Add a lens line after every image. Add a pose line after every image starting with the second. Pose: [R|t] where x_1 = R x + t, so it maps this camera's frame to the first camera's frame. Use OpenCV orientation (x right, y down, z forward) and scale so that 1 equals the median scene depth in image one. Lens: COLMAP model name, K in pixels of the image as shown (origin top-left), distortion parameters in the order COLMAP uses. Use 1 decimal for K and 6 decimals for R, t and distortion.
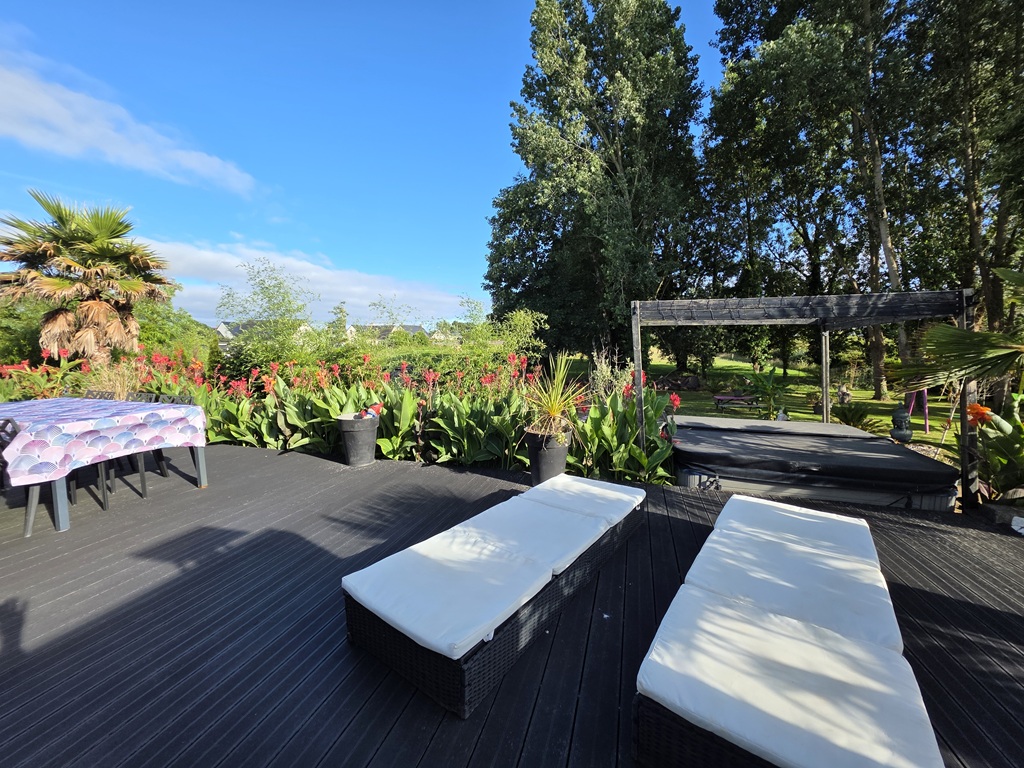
lens RADIAL K [[405.8, 0, 512.4], [0, 405.8, 386.0], [0, 0, 1]] dist [0.000575, 0.000055]
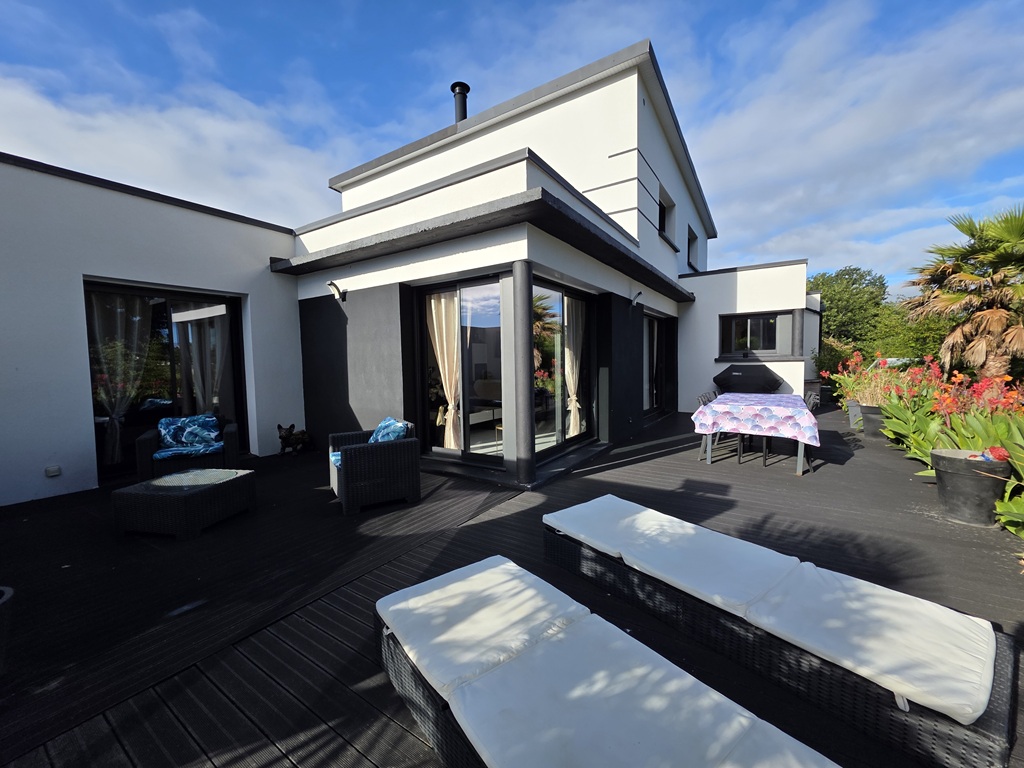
lens RADIAL K [[405.8, 0, 512.0], [0, 405.8, 385.2], [0, 0, 1]] dist [0.000575, 0.000055]
pose [[-0.293276, 0.059889, -0.954150, 0.840816], [-0.075407, 0.993478, 0.085535, -0.079109], [0.953049, 0.097035, -0.286847, 0.631548]]
